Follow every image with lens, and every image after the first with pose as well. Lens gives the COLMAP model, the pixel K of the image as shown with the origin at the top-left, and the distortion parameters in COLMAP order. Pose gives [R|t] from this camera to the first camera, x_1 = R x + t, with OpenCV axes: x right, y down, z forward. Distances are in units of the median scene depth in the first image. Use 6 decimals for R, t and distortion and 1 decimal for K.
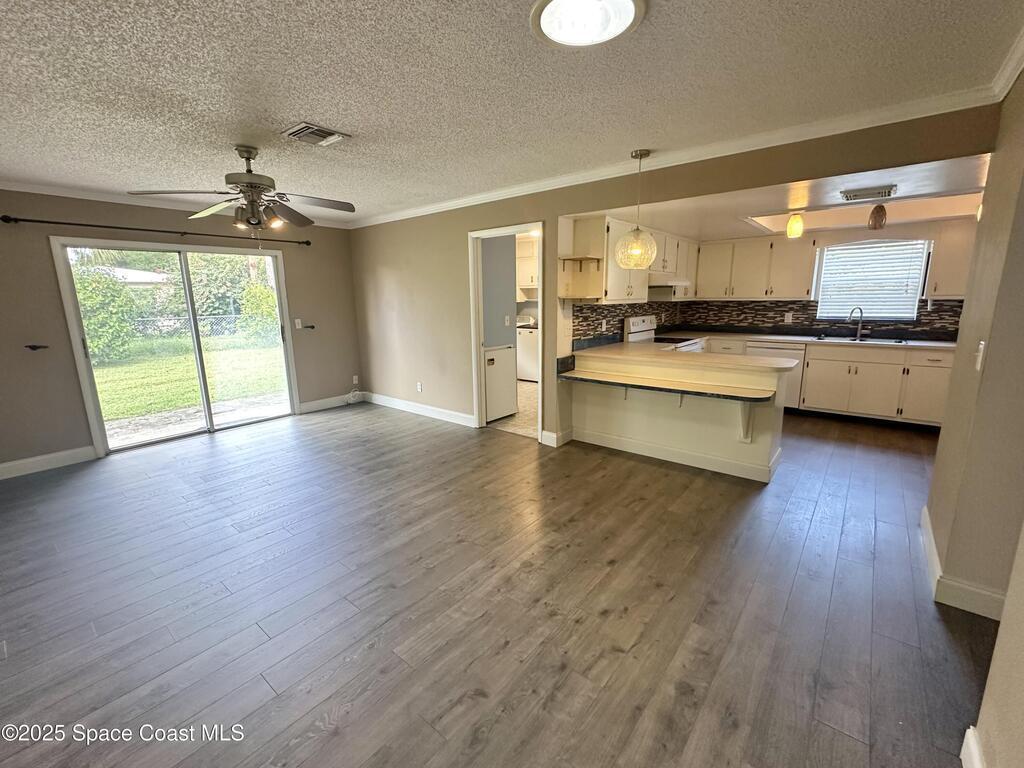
lens RADIAL K [[437.5, 0, 512.3], [0, 437.5, 381.5], [0, 0, 1]] dist [-0.000853, -0.000004]
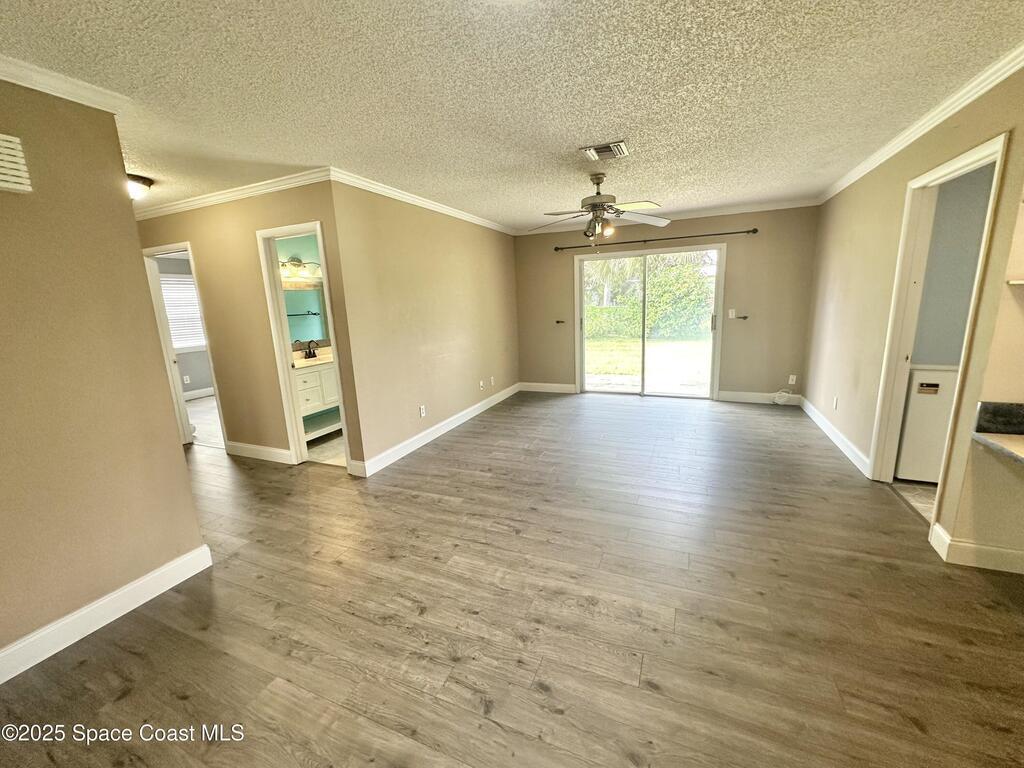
lens RADIAL K [[409.3, 0, 512.4], [0, 409.3, 381.4], [0, 0, 1]] dist [-0.001986, 0.000604]
pose [[0.275146, 0.193970, -0.941632, 0.332959], [-0.150725, 0.976027, 0.157013, -0.057200], [0.949514, 0.098726, 0.297786, 0.275233]]
